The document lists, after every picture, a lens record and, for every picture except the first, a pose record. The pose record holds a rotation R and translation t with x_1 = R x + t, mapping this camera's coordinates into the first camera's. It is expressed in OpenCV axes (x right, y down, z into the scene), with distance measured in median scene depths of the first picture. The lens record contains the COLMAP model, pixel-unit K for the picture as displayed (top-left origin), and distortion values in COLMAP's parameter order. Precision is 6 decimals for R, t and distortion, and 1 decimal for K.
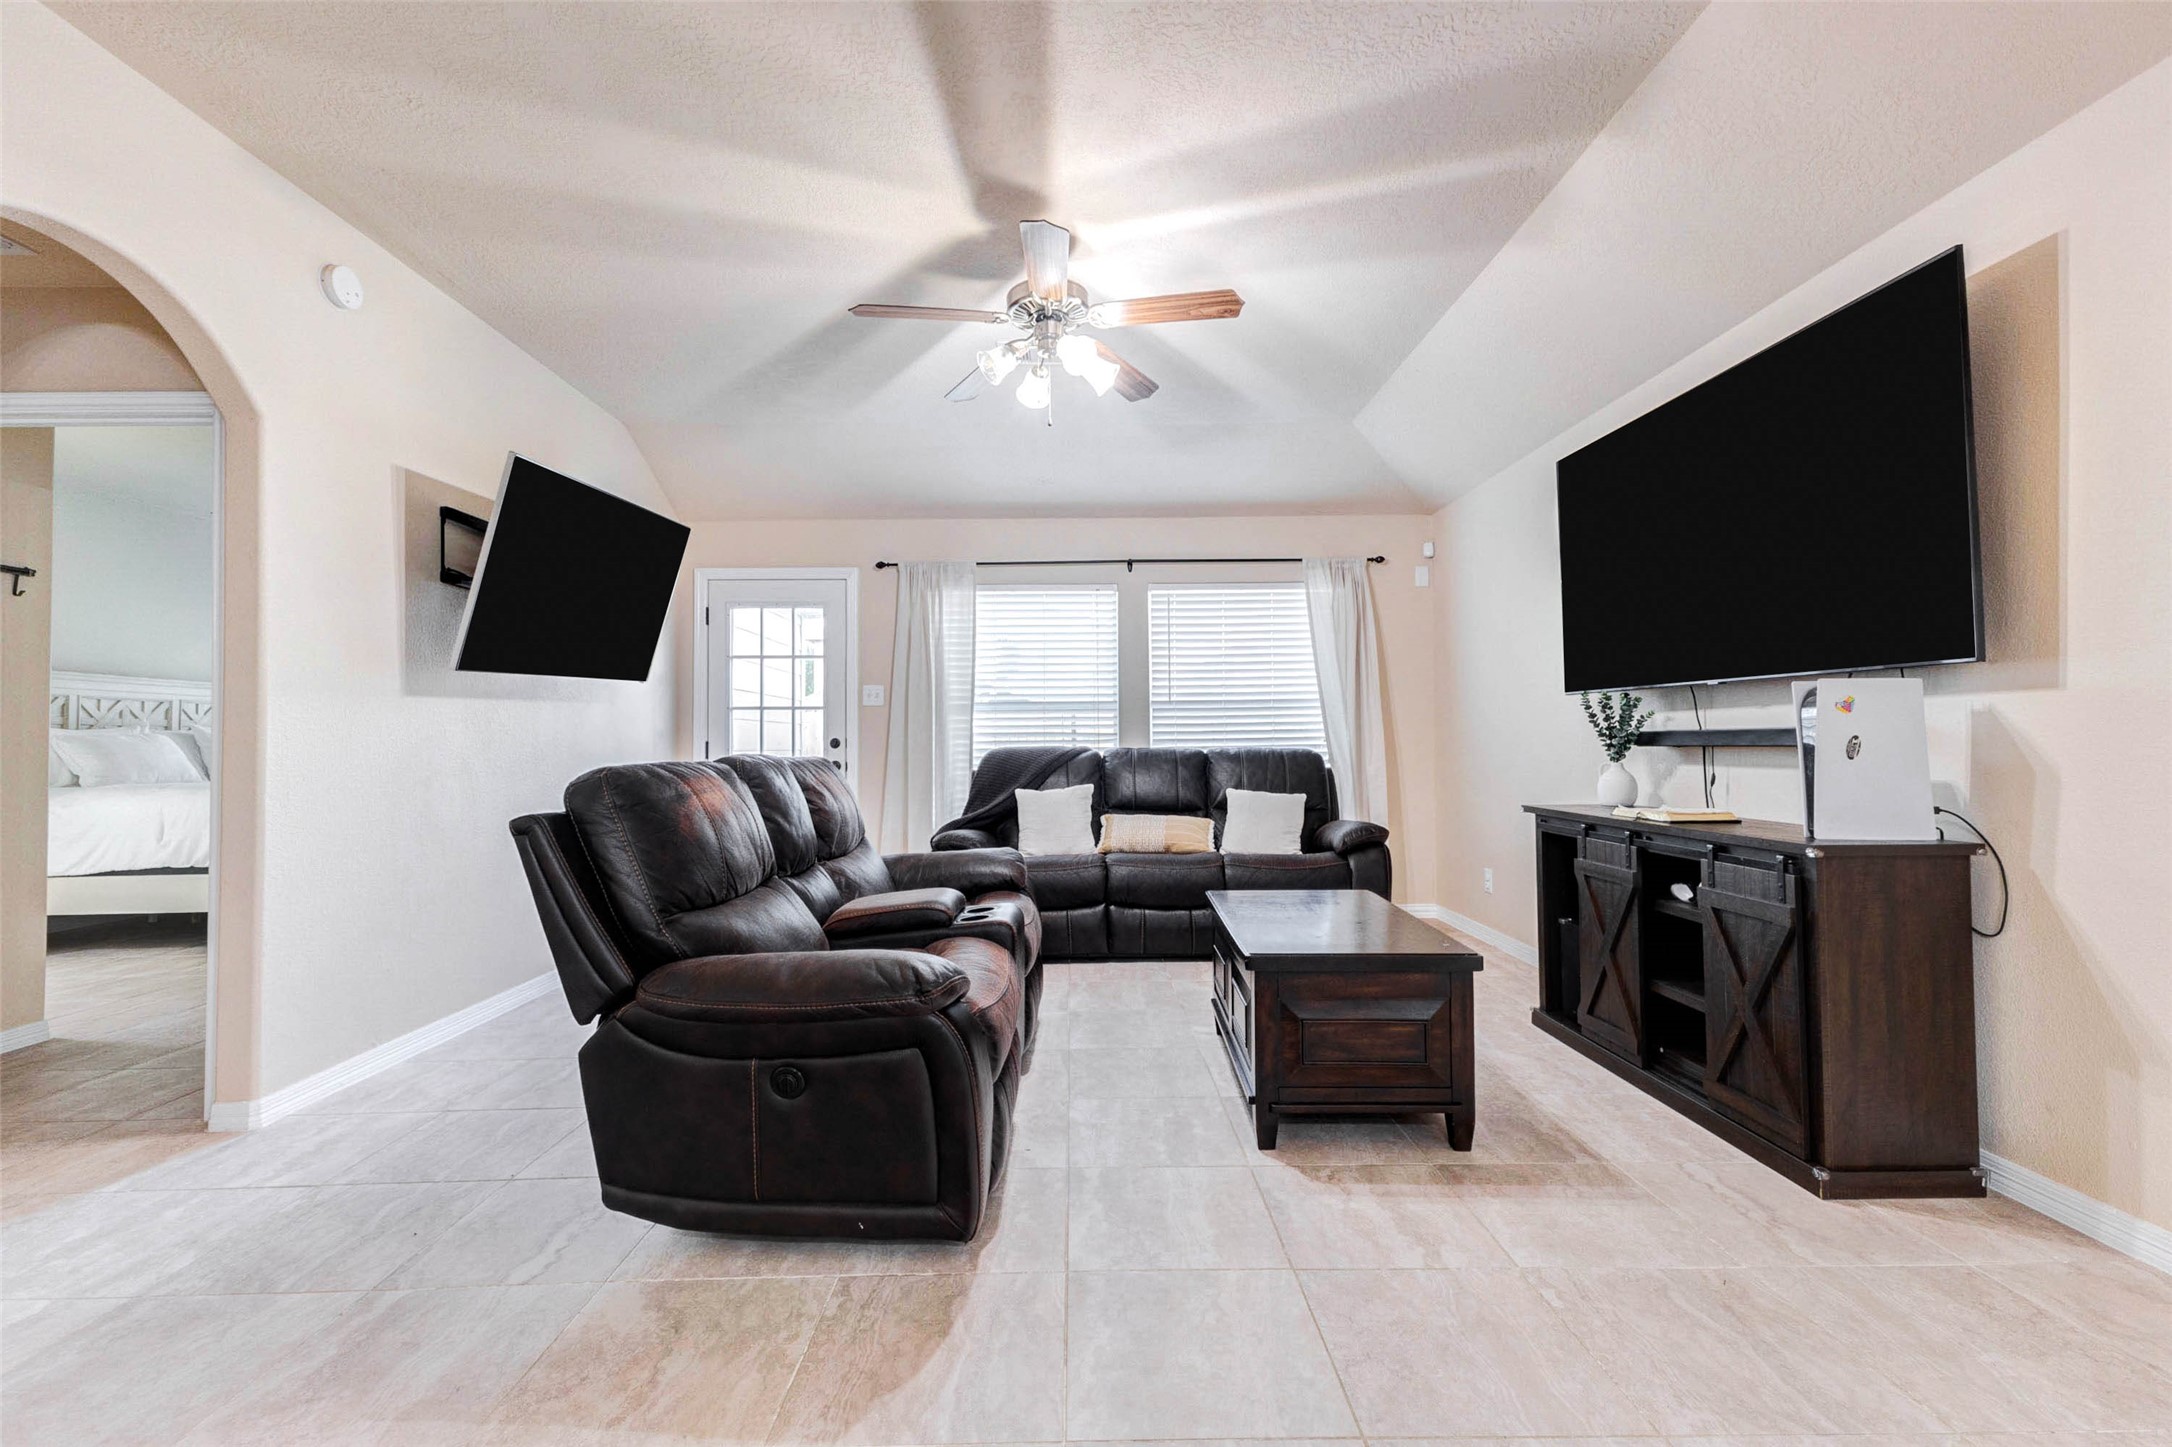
lens RADIAL K [[924.2, 0, 1086.0], [0, 924.2, 723.5], [0, 0, 1]] dist [0.001203, 0.005261]
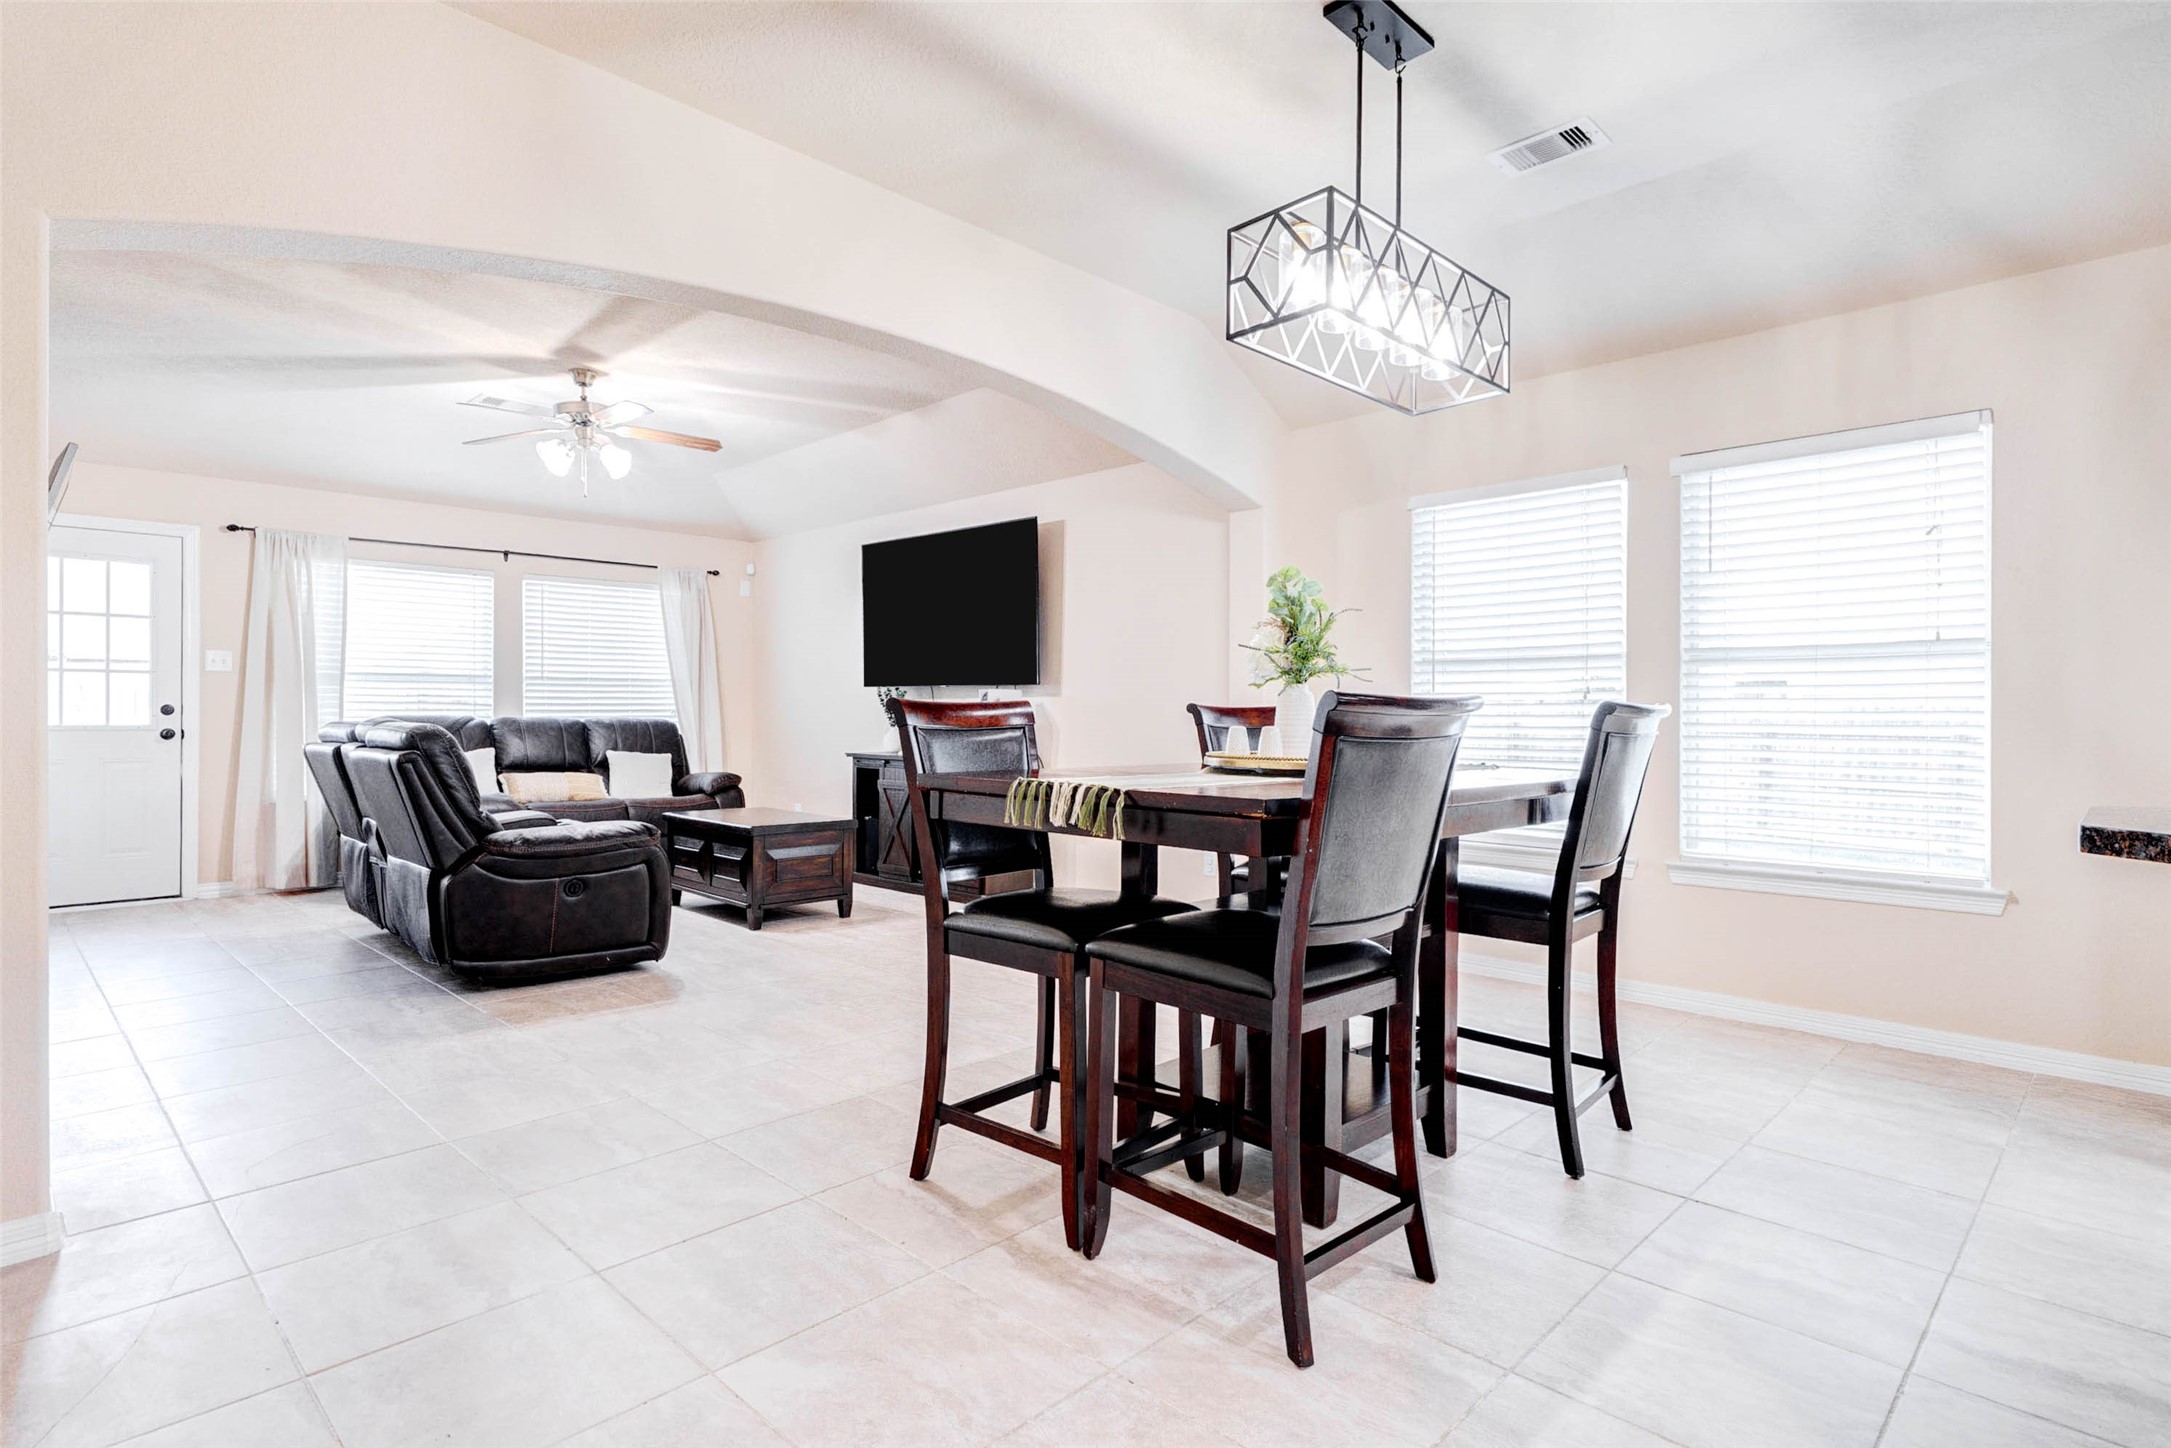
lens RADIAL K [[1104.6, 0, 1085.5], [0, 1104.6, 724.0], [0, 0, 1]] dist [0.005897, 0.000645]
pose [[0.707204, 0.003358, 0.707001, -0.440179], [-0.023795, 0.999535, 0.019055, -0.008681], [-0.706609, -0.030299, 0.706956, -0.500599]]
